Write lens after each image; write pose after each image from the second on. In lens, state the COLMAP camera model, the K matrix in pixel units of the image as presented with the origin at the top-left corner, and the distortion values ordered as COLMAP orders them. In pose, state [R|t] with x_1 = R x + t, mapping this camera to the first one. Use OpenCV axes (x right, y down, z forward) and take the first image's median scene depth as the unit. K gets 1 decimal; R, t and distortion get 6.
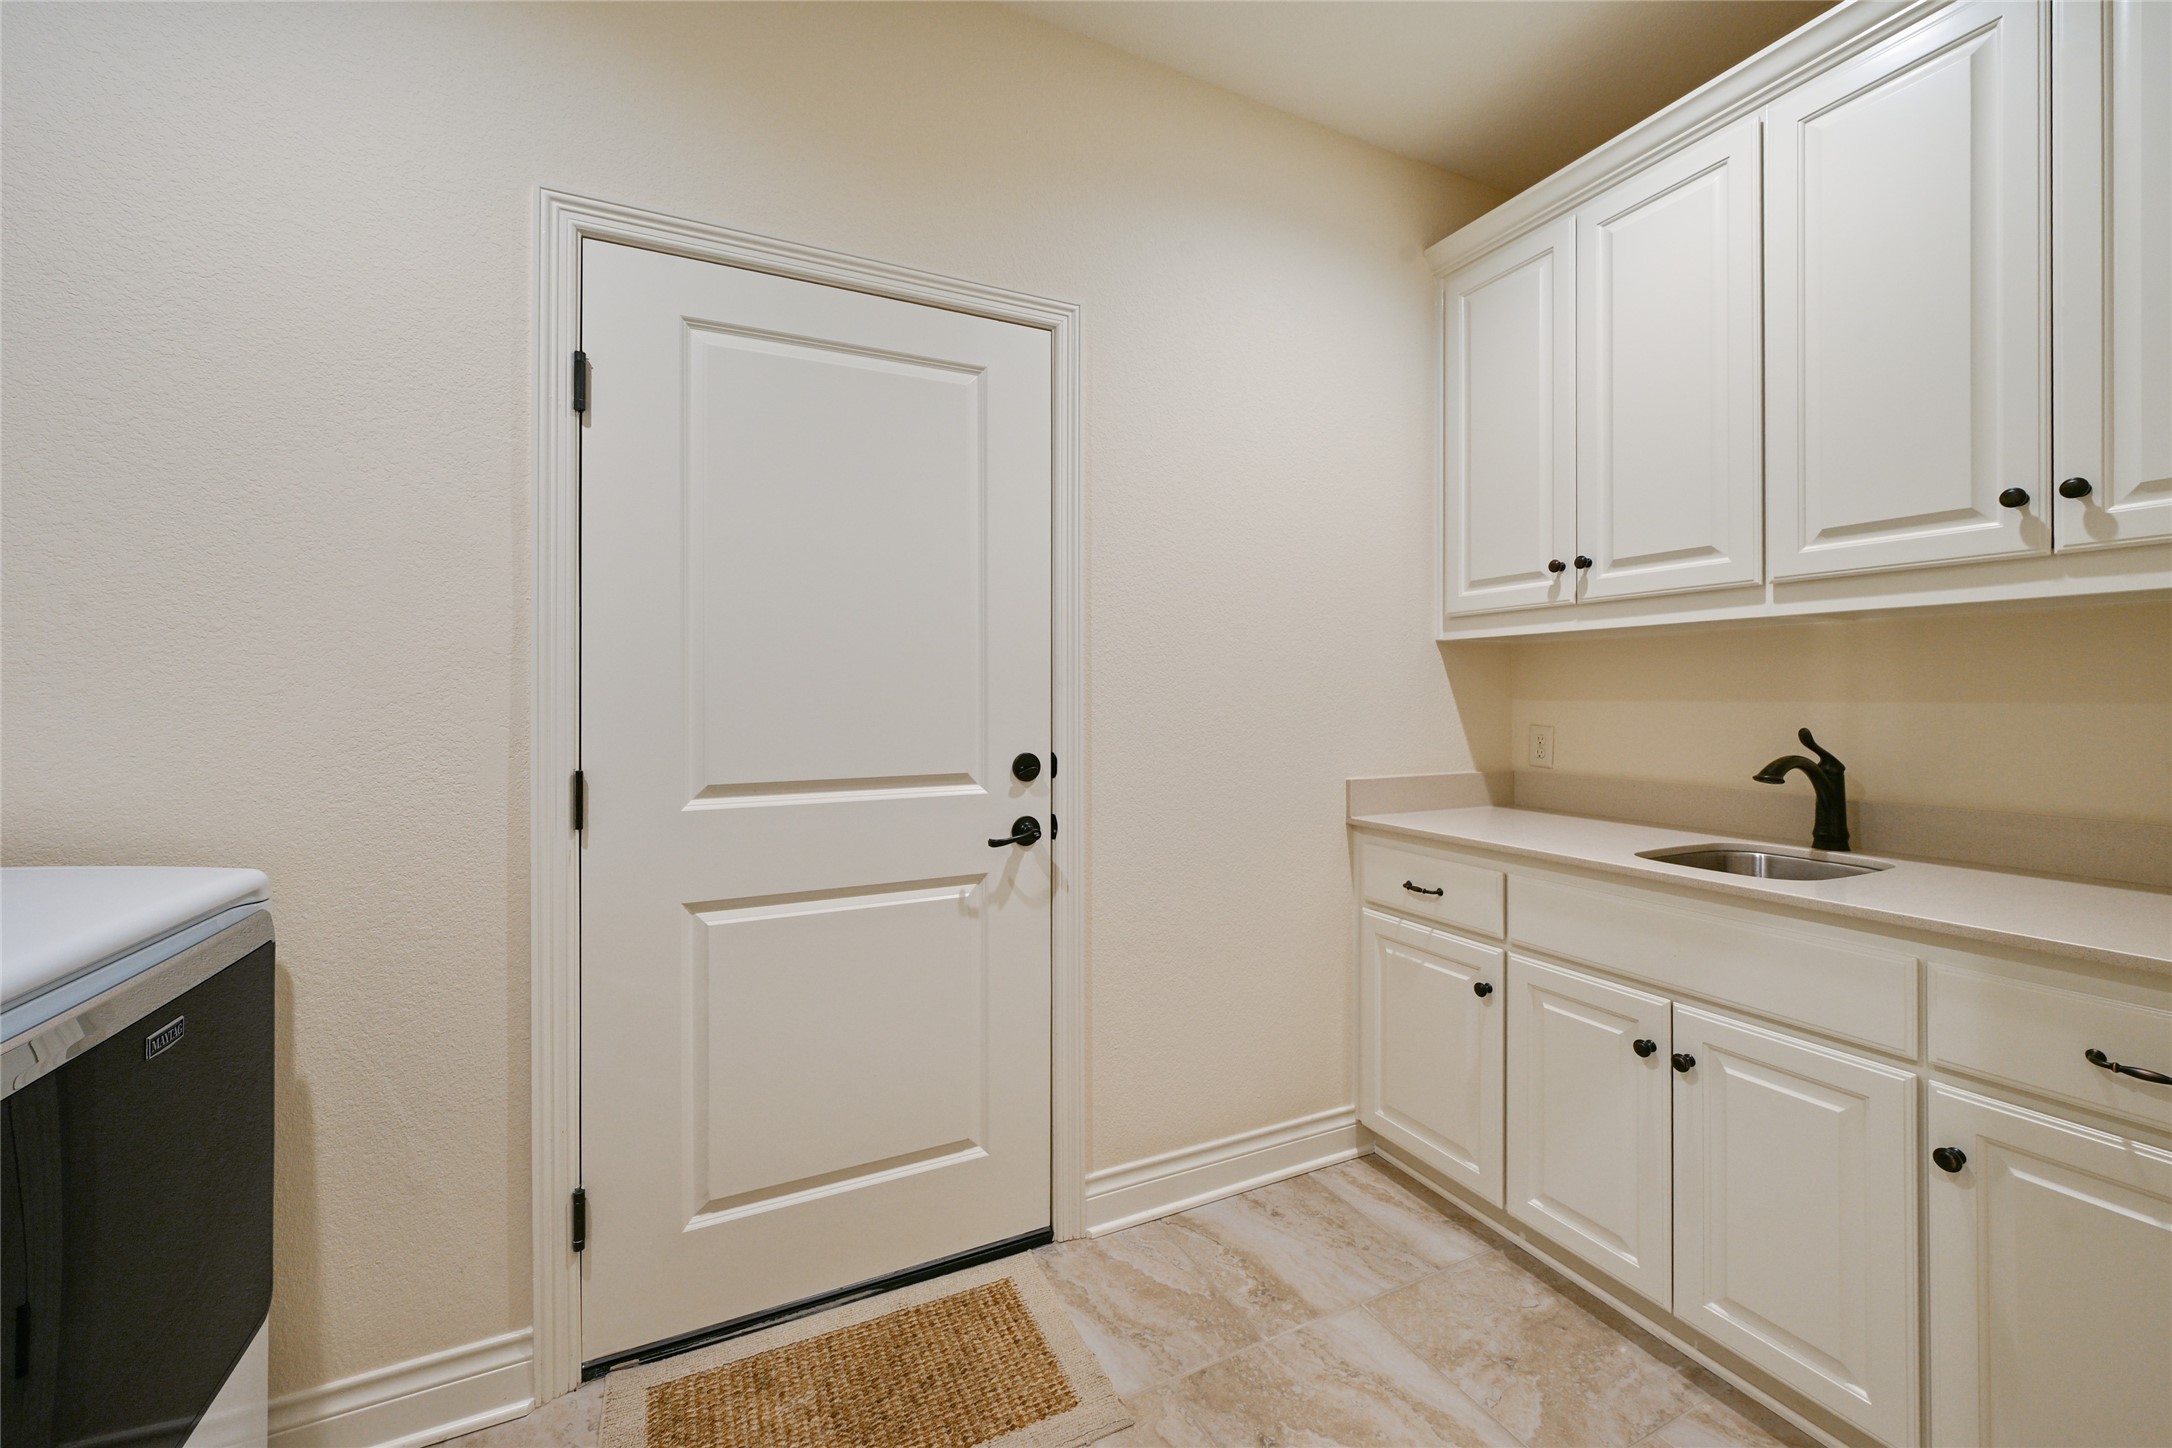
lens RADIAL K [[844.2, 0, 1084.8], [0, 844.2, 702.9], [0, 0, 1]] dist [-0.002489, 0.000342]
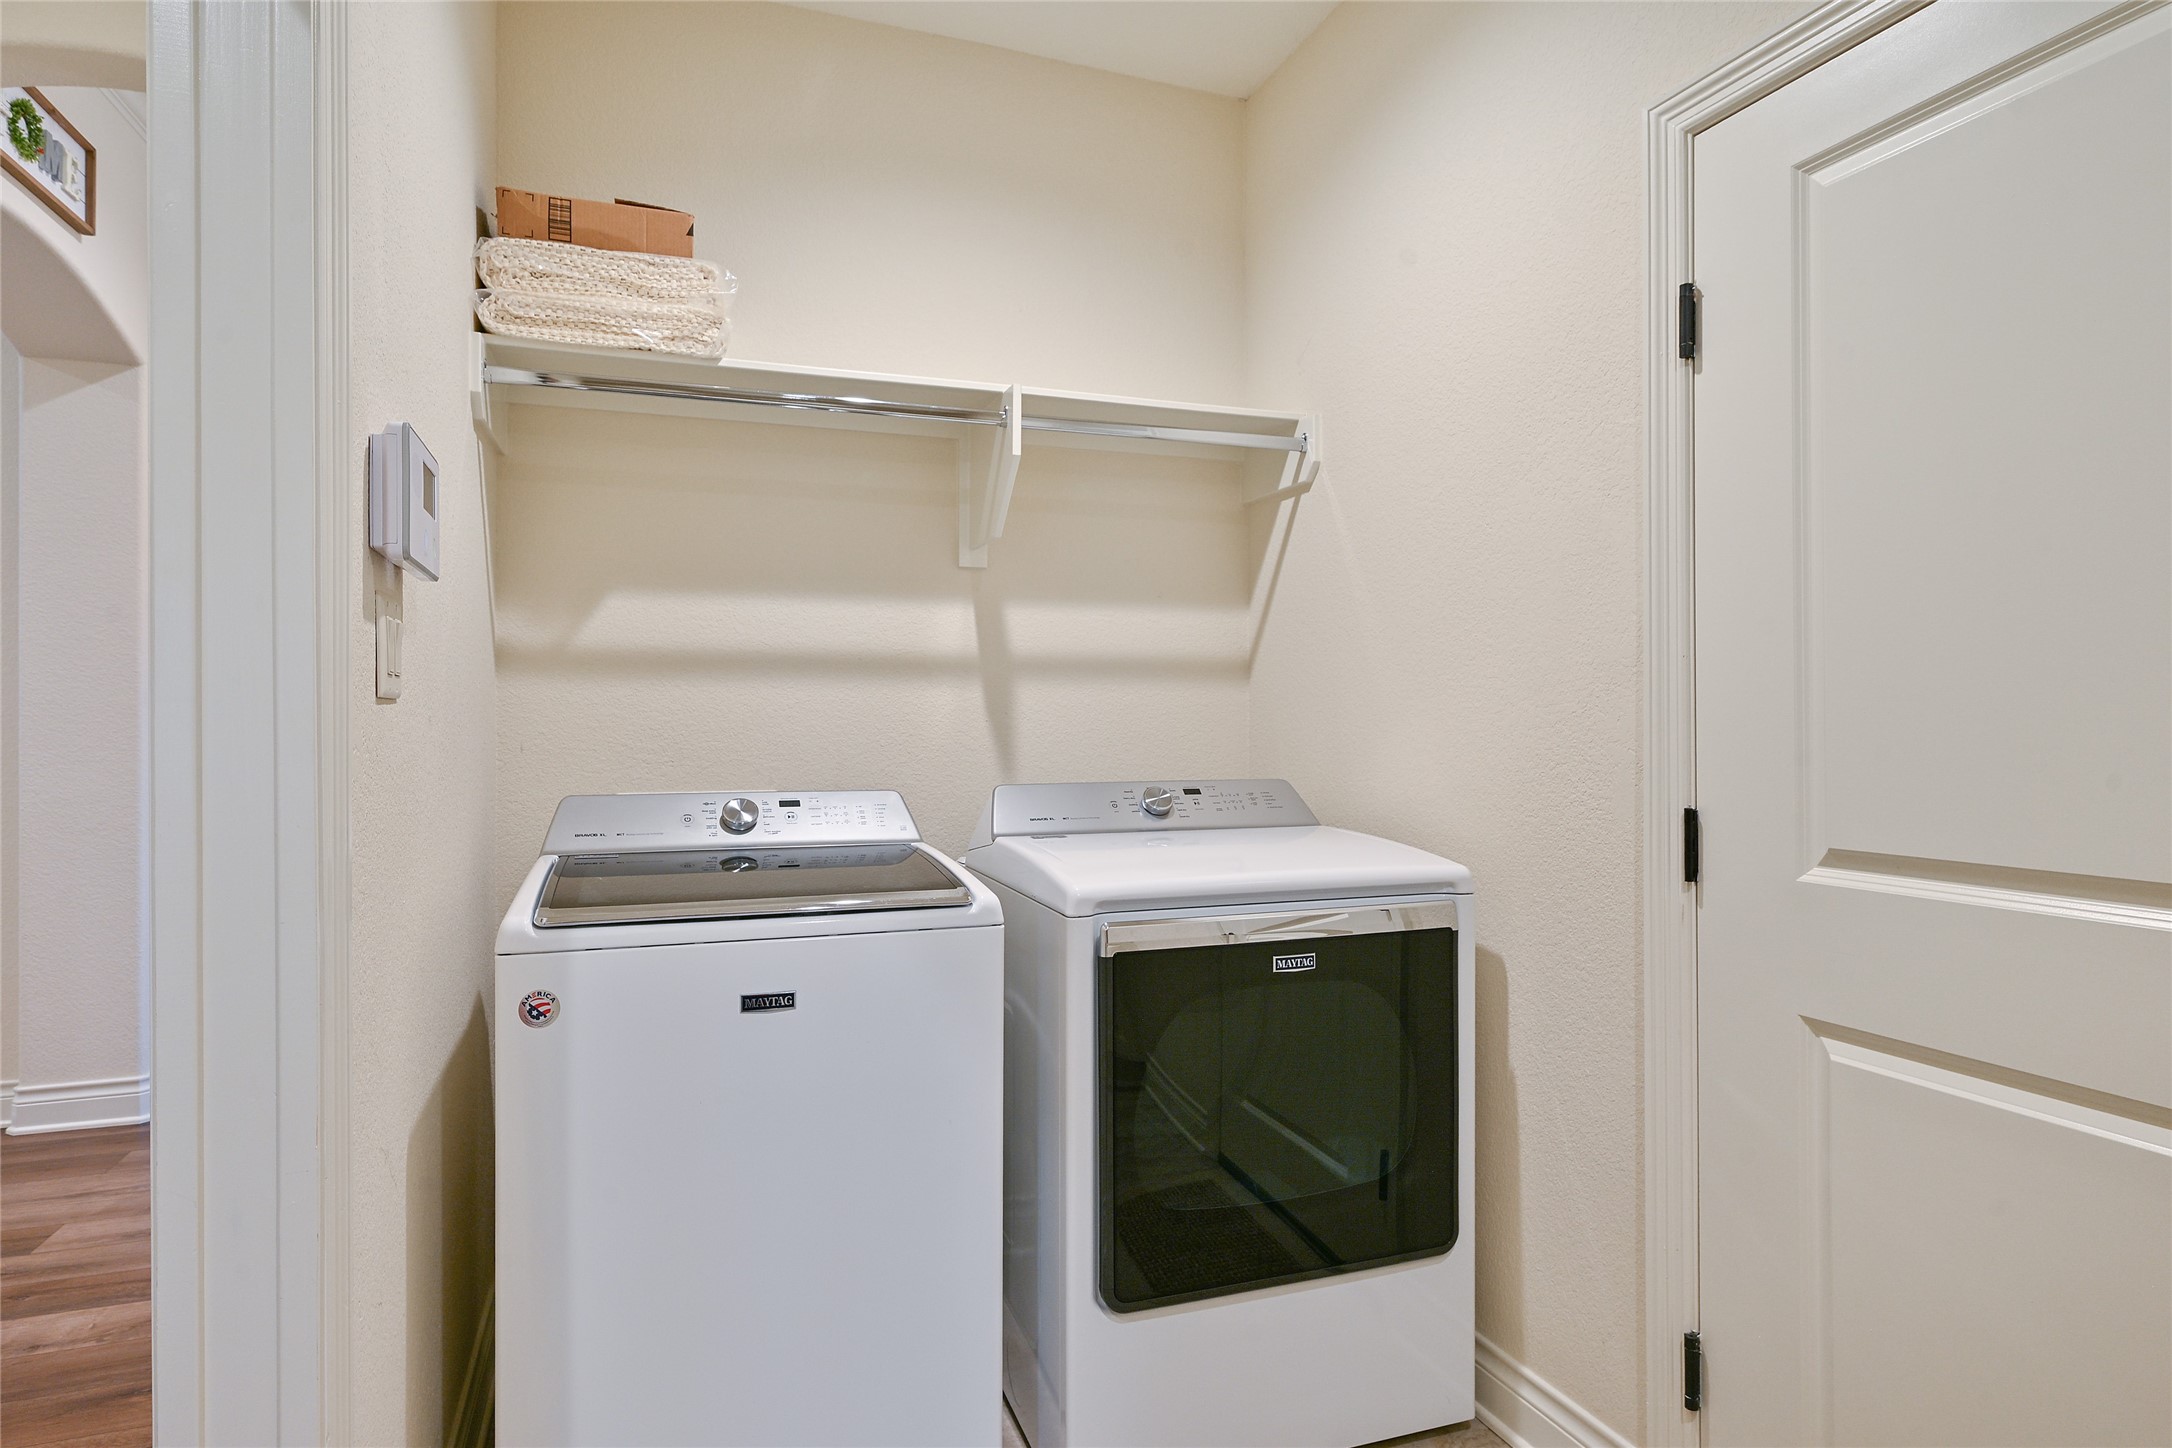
lens RADIAL K [[1195.9, 0, 1086.7], [0, 1195.9, 721.1], [0, 0, 1]] dist [0.001282, 0.000059]
pose [[-0.086295, 0.007282, -0.996243, 0.576700], [-0.001255, 0.999972, 0.007418, -0.009781], [0.996269, 0.001891, -0.086284, 0.528065]]
